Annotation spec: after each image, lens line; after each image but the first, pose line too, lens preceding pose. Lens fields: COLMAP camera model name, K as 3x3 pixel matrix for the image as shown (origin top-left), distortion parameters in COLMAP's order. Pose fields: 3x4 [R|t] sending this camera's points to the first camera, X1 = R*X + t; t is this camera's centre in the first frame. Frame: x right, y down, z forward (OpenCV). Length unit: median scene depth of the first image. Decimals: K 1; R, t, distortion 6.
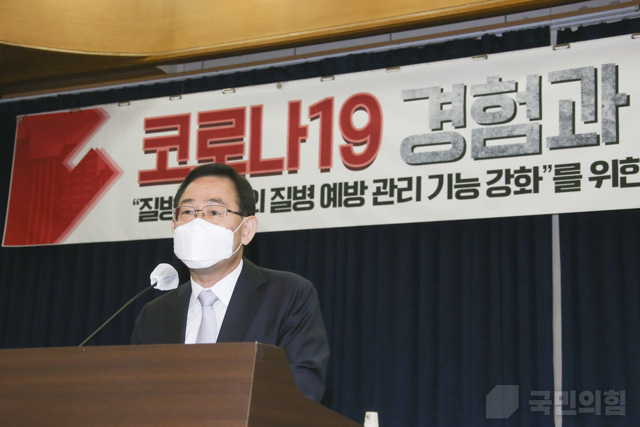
lens RADIAL K [[1075.9, 0, 320.0], [0, 1075.9, 213.5], [0, 0, 1]] dist [0.306925, 0.016552]
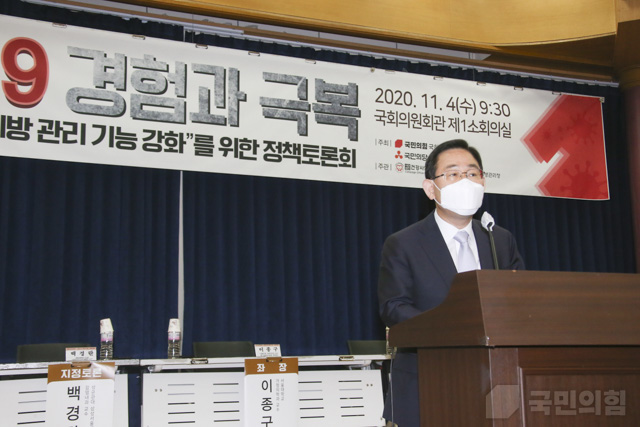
lens RADIAL K [[817.1, 0, 319.9], [0, 817.1, 222.7], [0, 0, 1]] dist [0.127620, 0.031515]
pose [[0.684091, 0.074821, 0.725549, -0.387629], [-0.126225, 0.991861, 0.016728, 0.025933], [-0.718391, -0.103026, 0.687968, 0.181284]]
